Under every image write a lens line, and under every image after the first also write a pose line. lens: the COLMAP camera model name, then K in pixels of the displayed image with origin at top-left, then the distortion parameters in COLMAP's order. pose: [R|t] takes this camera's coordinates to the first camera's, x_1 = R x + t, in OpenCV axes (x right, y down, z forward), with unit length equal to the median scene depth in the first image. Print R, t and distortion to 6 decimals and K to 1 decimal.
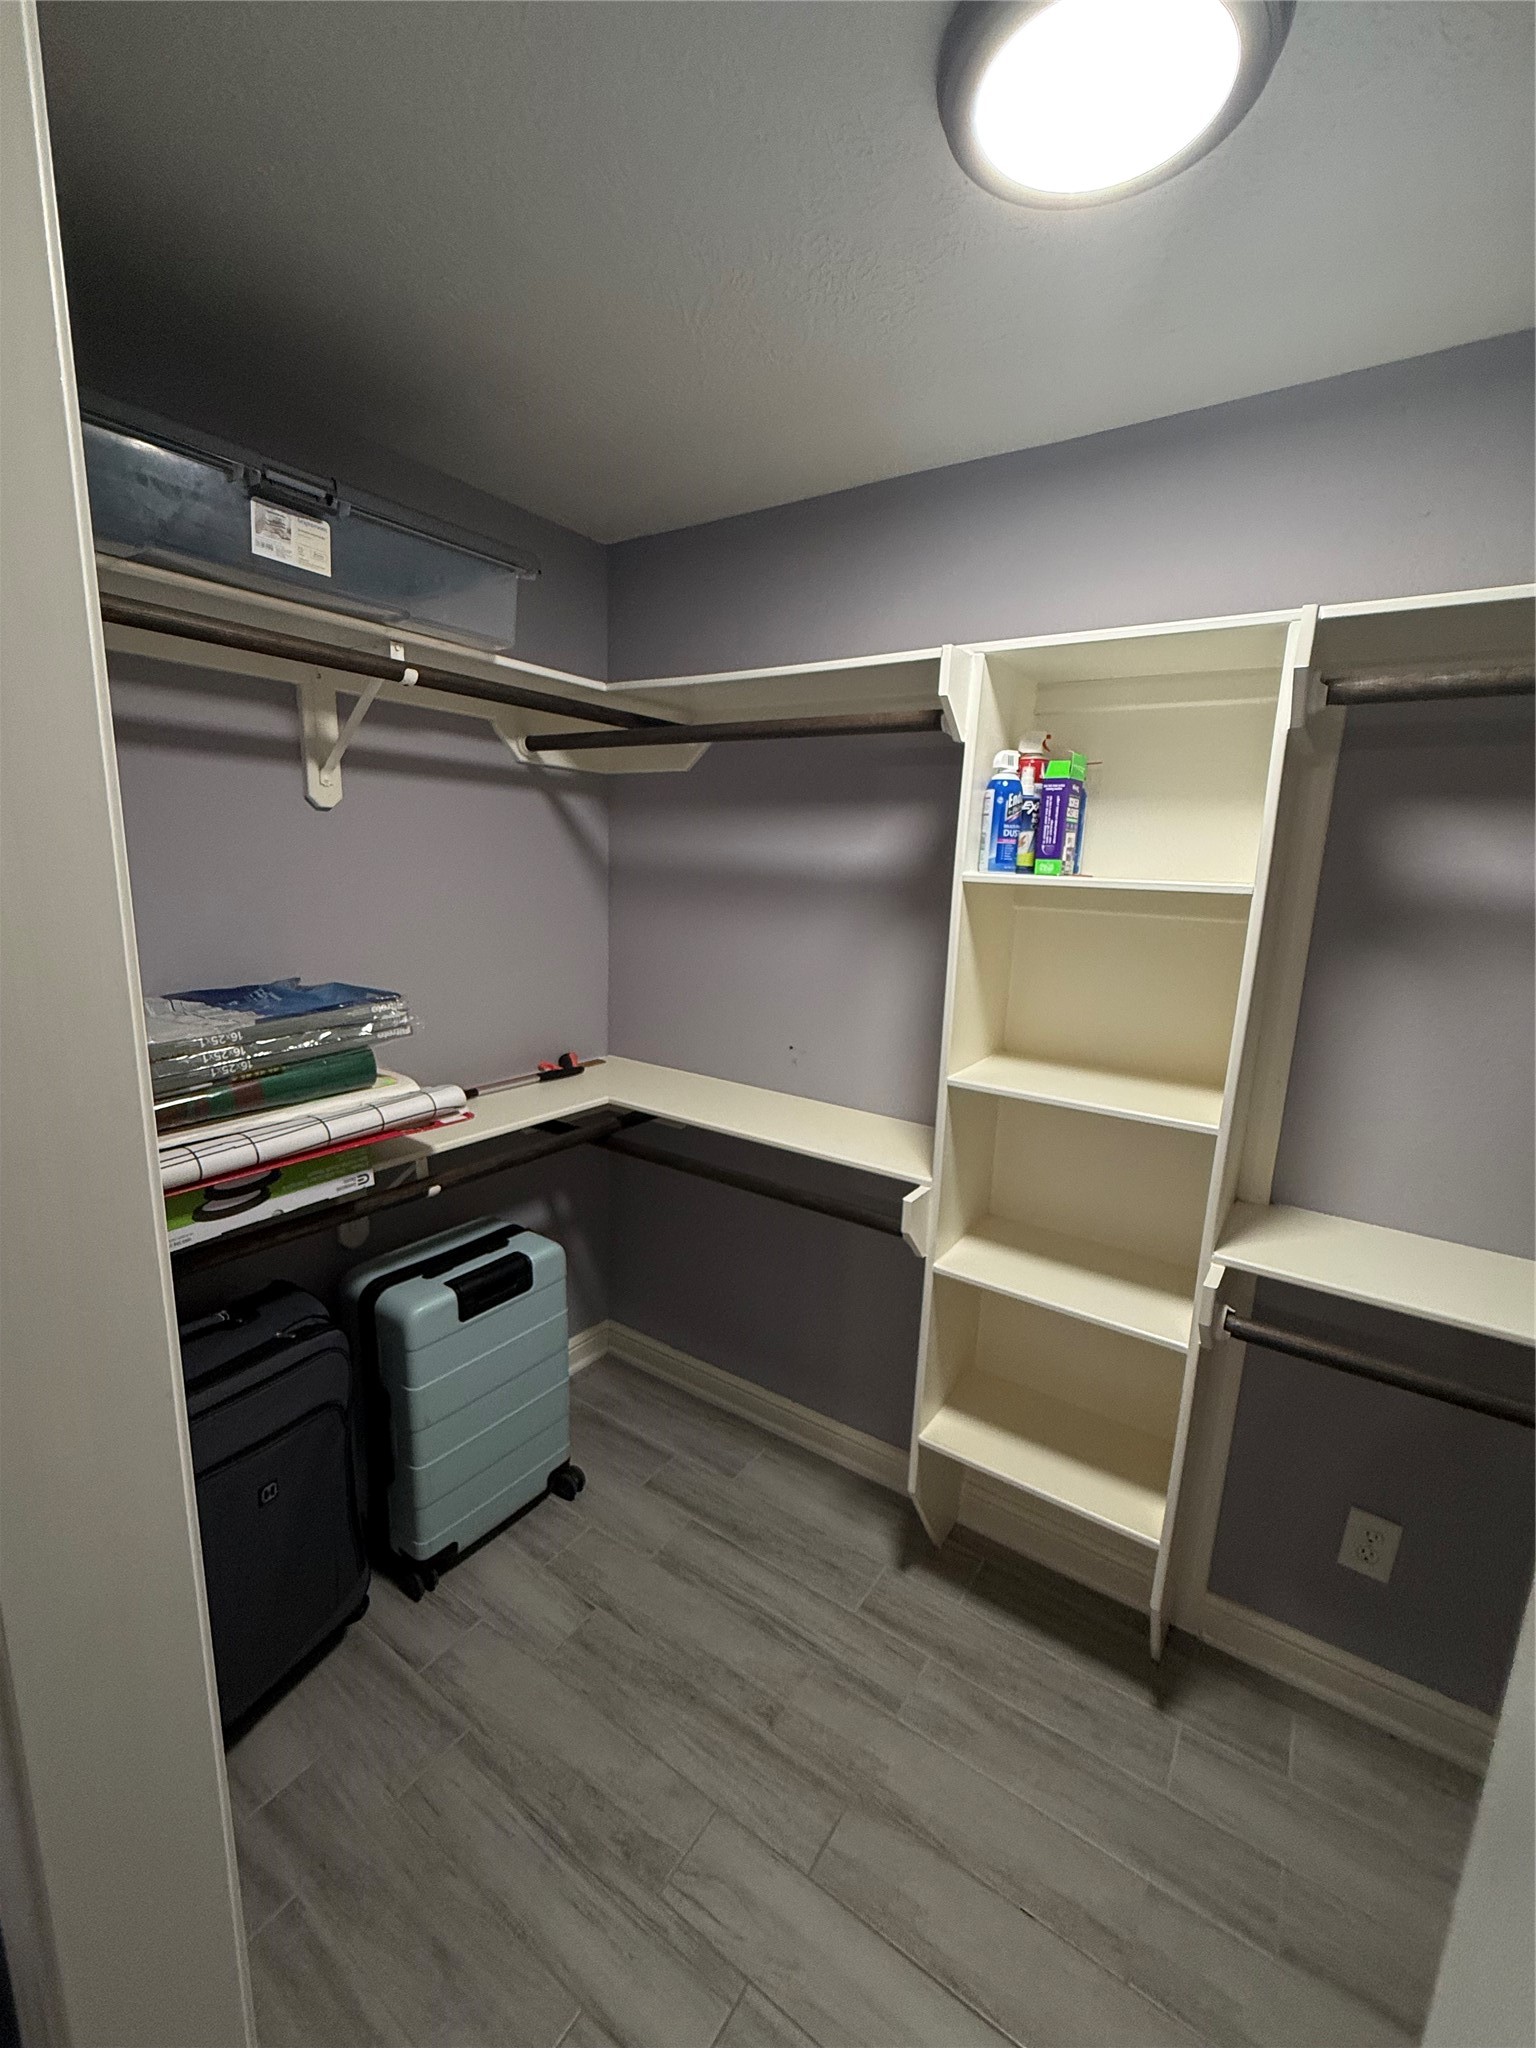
lens RADIAL K [[849.9, 0, 758.7], [0, 849.9, 1023.1], [0, 0, 1]] dist [-0.001042, 0.000309]
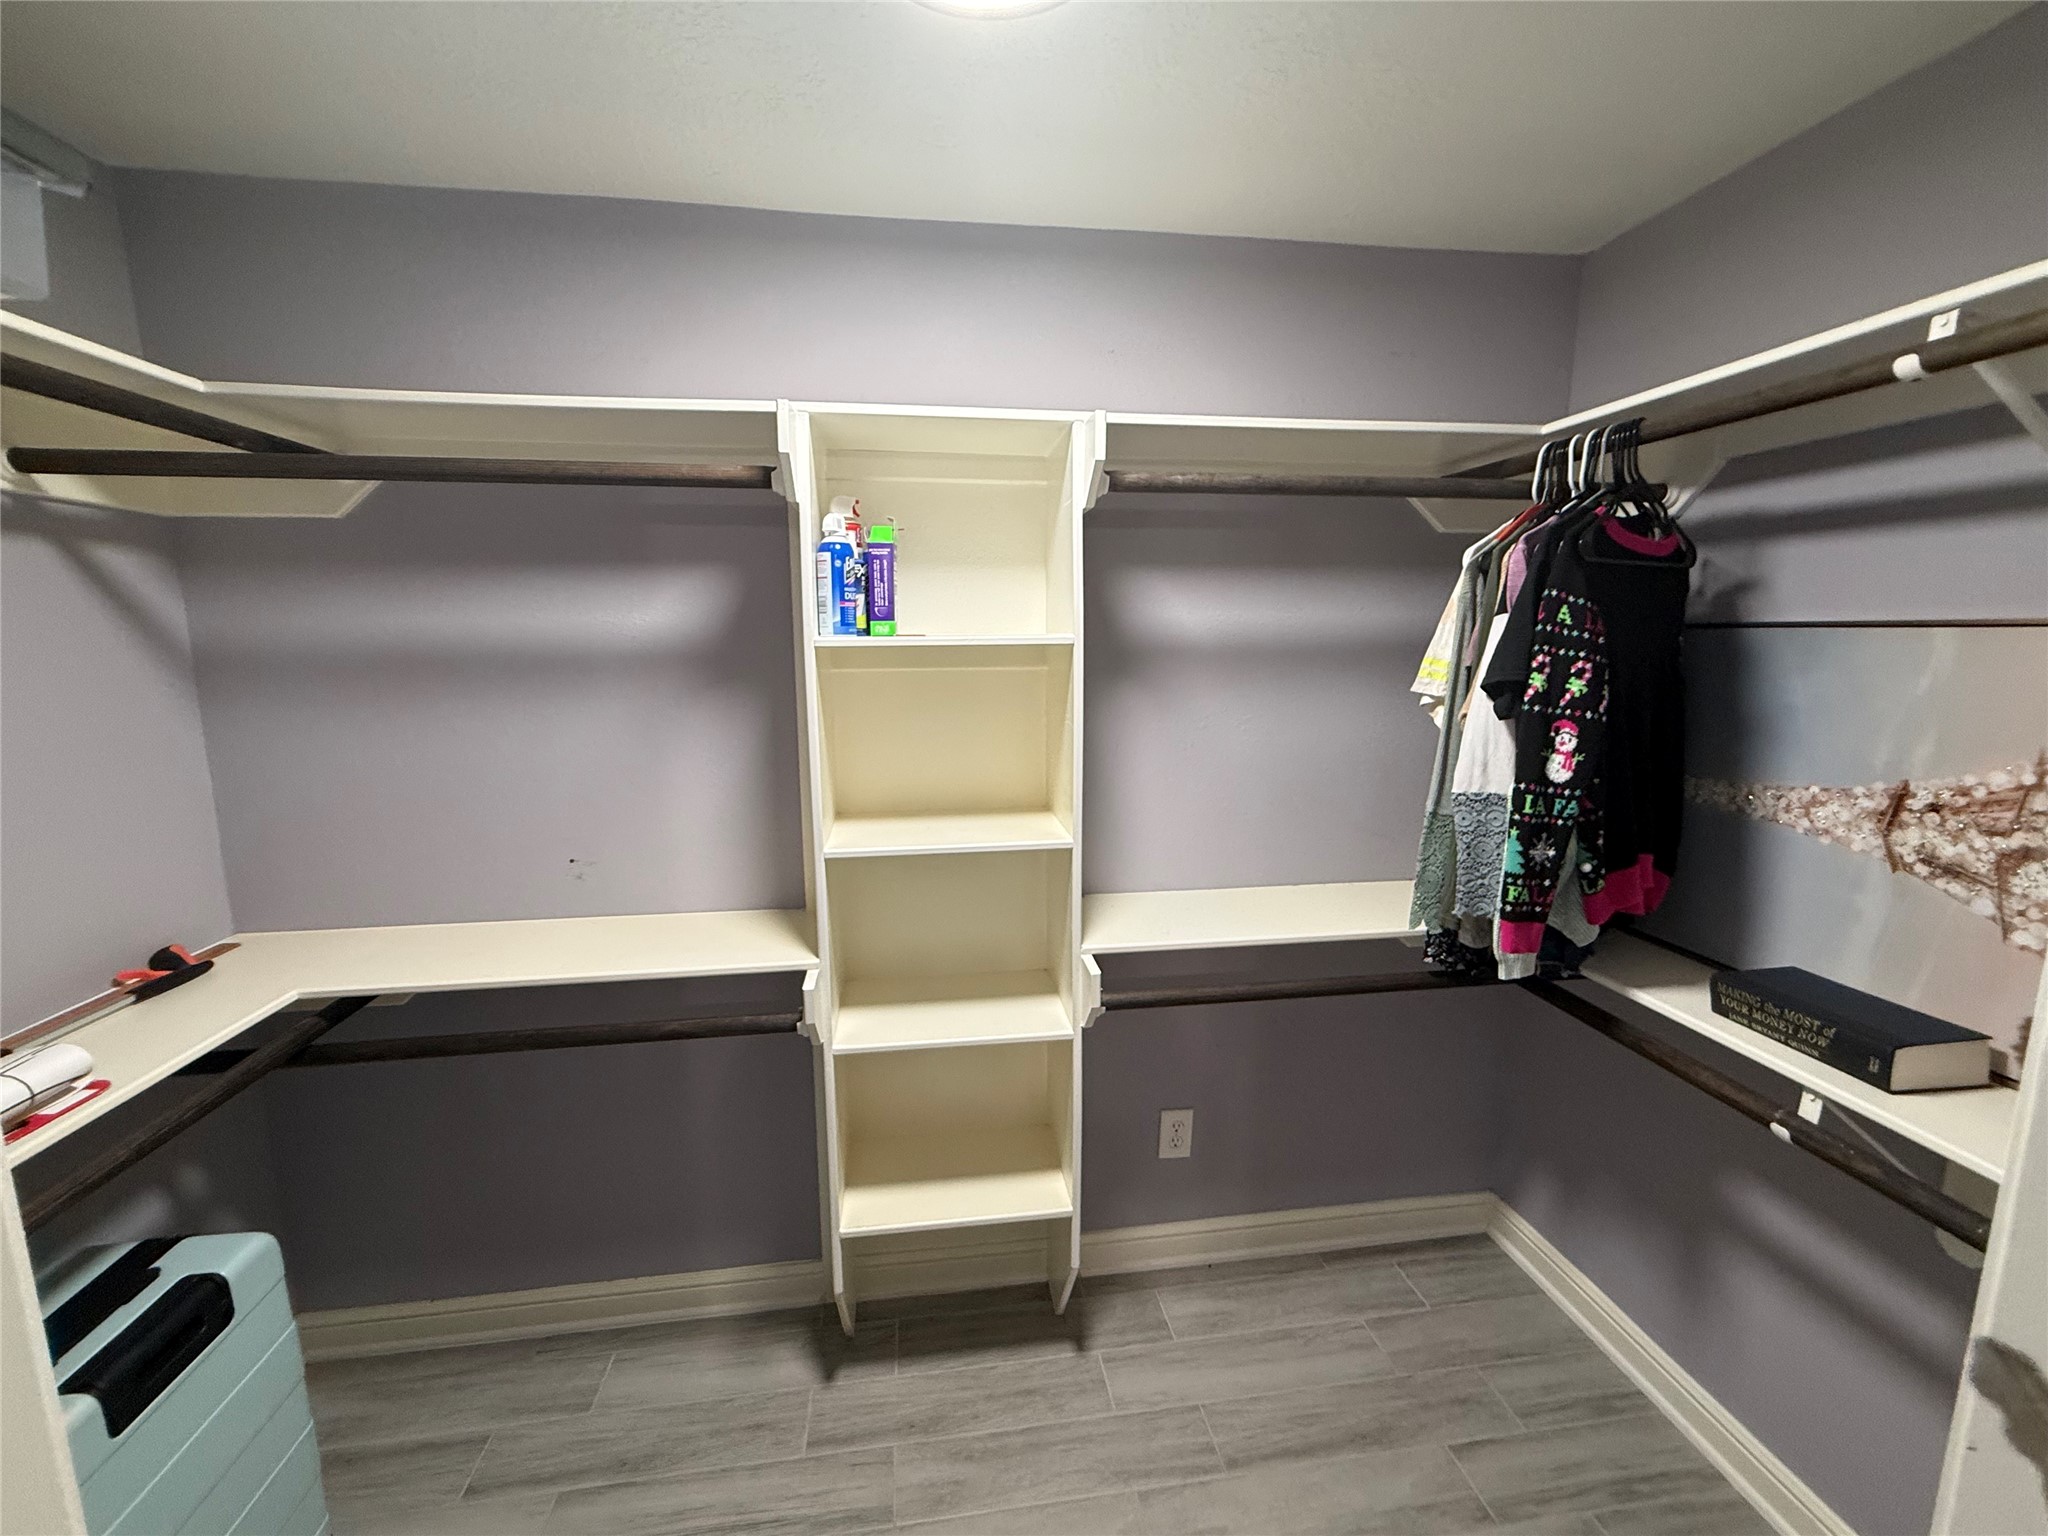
lens RADIAL K [[849.9, 0, 1021.2], [0, 849.9, 767.4], [0, 0, 1]] dist [-0.001042, 0.000309]
pose [[0.737308, -0.145225, 0.659762, -0.220000], [0.160357, 0.986331, 0.037903, -0.027829], [-0.656249, 0.077851, 0.750518, 0.120791]]
